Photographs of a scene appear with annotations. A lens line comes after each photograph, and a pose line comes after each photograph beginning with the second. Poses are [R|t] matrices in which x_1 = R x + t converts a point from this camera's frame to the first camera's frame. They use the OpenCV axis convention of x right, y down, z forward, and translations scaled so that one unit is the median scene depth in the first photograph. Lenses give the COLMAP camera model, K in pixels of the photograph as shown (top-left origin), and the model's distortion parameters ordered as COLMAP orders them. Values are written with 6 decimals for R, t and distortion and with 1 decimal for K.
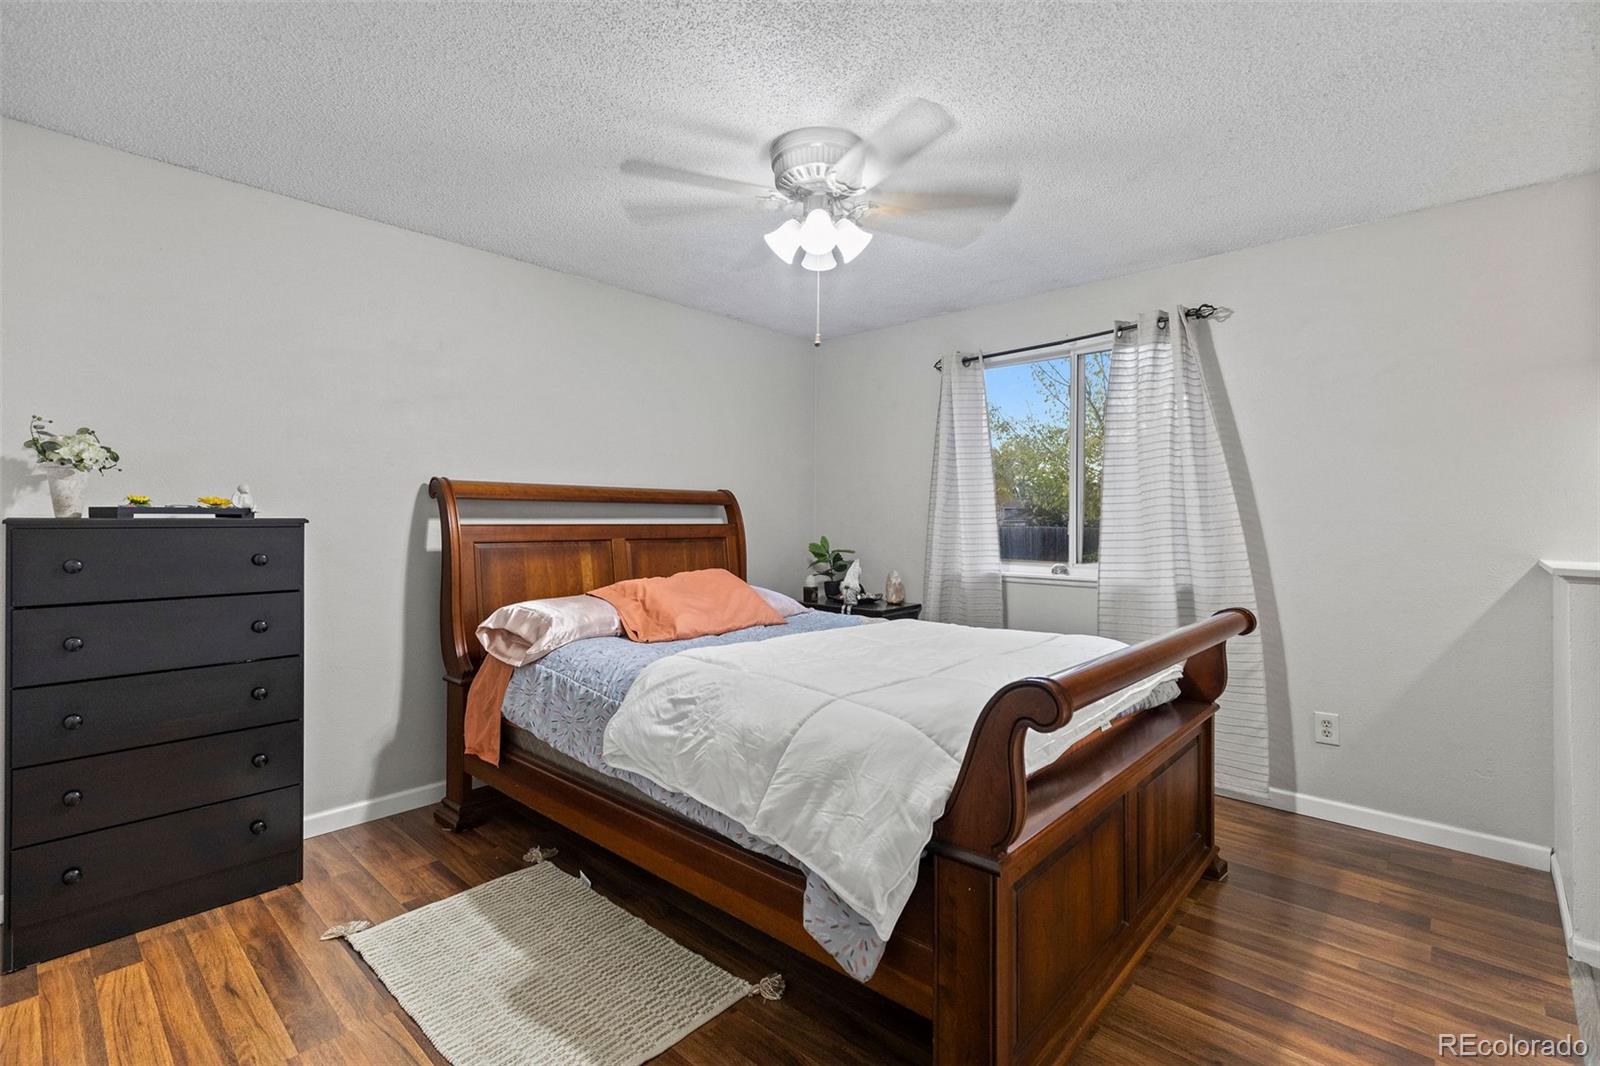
lens RADIAL K [[722.3, 0, 802.4], [0, 722.3, 523.3], [0, 0, 1]] dist [0.011256, -0.000264]
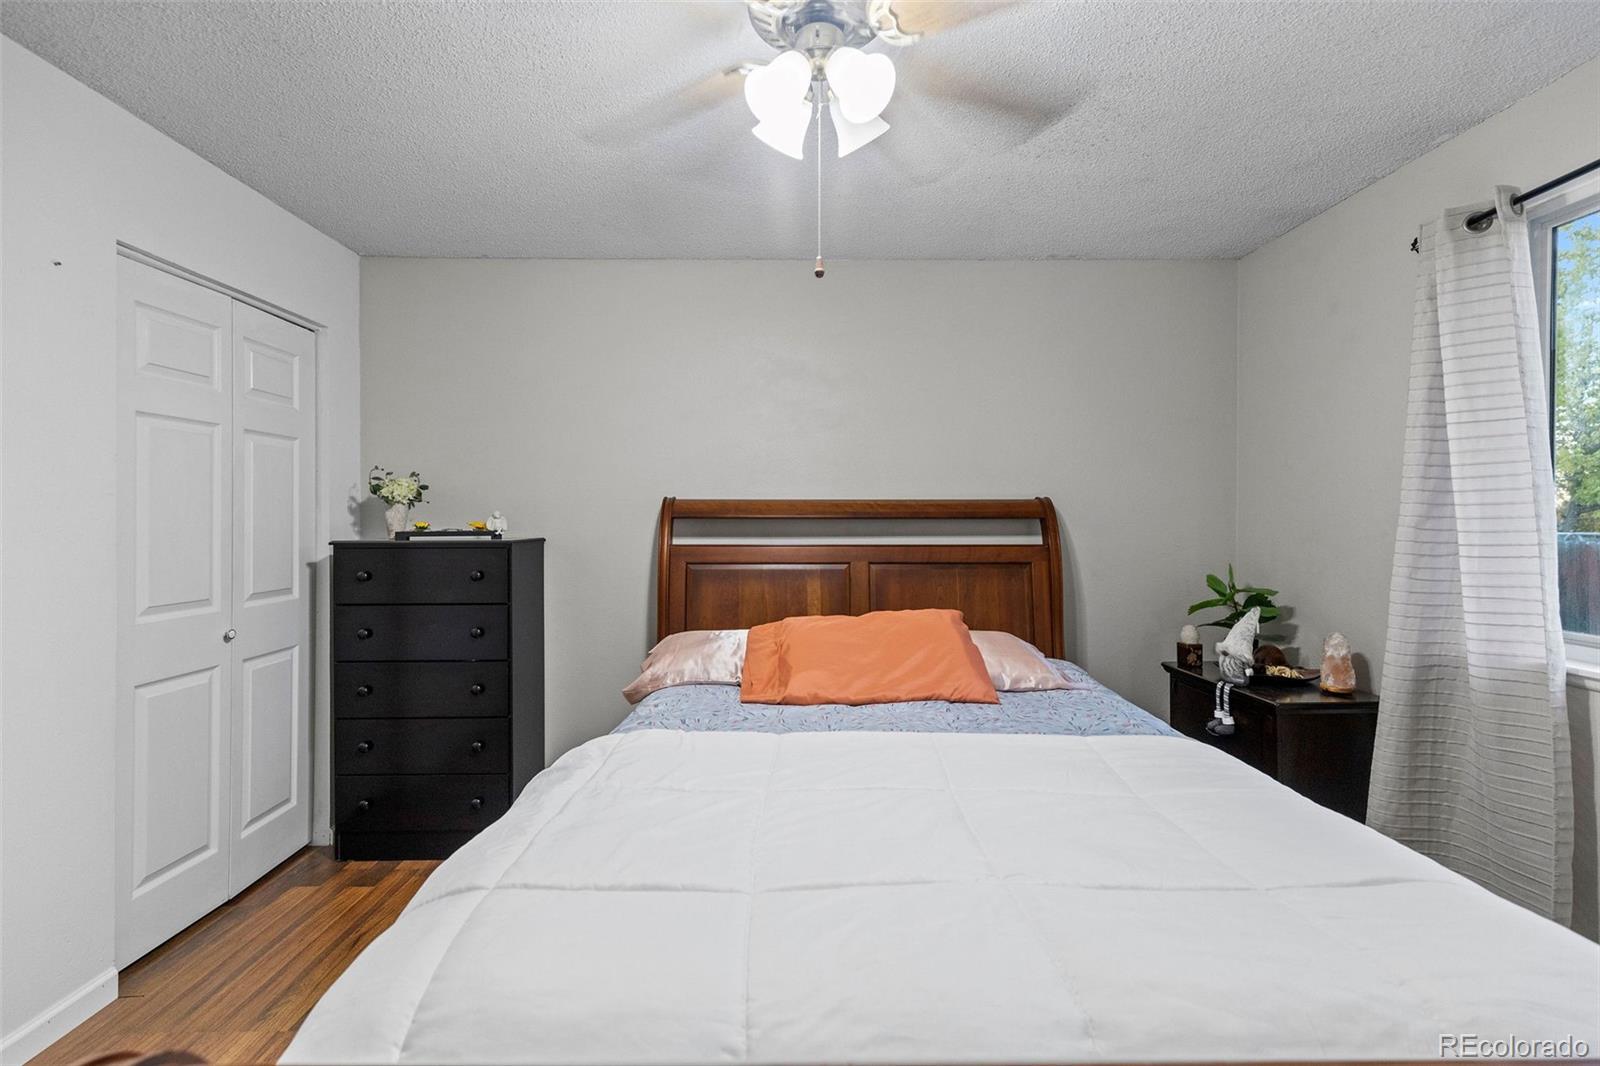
lens RADIAL K [[722.3, 0, 802.4], [0, 722.3, 523.3], [0, 0, 1]] dist [0.011256, -0.000264]
pose [[0.684548, -0.001902, -0.728965, 0.376858], [-0.001951, 0.999988, -0.004442, -0.024555], [0.728965, 0.004462, 0.684536, 0.462292]]
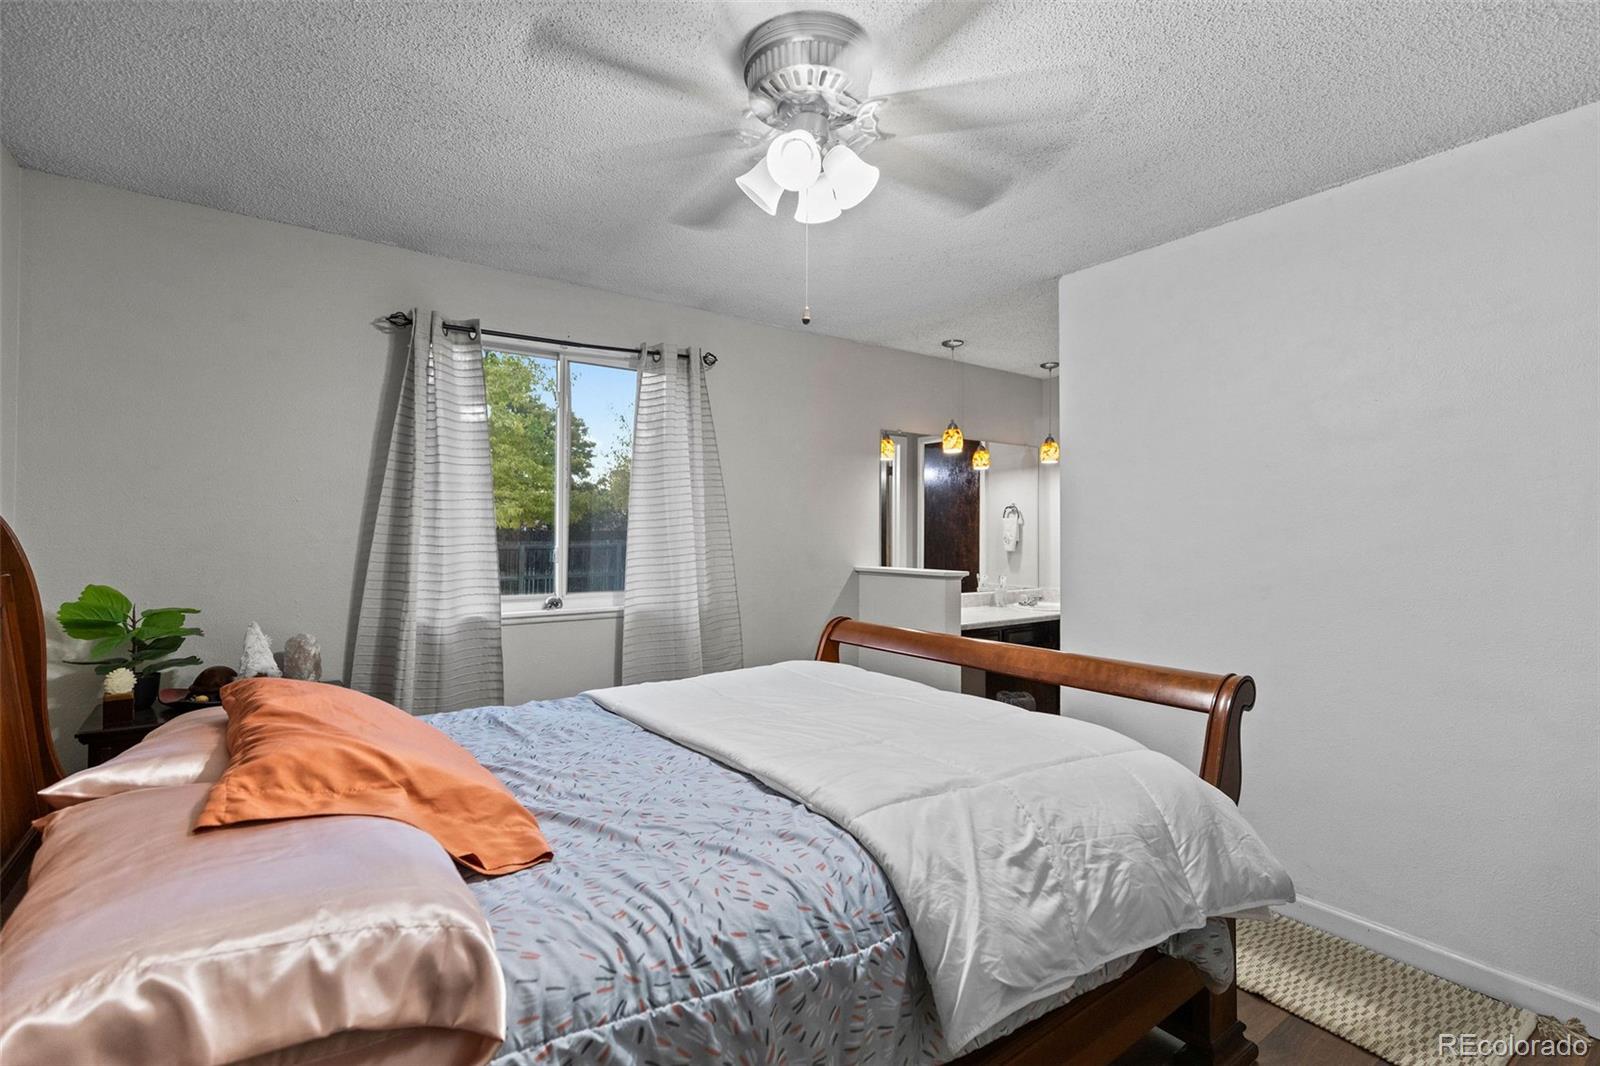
lens RADIAL K [[715.2, 0, 800.0], [0, 715.2, 533.0], [0, 0, 1]] dist [0.000653, -0.000091]
pose [[0.218150, -0.005369, 0.975900, -0.554340], [0.002384, 0.999985, 0.004969, -0.031882], [-0.975912, 0.001242, 0.218160, 0.693952]]
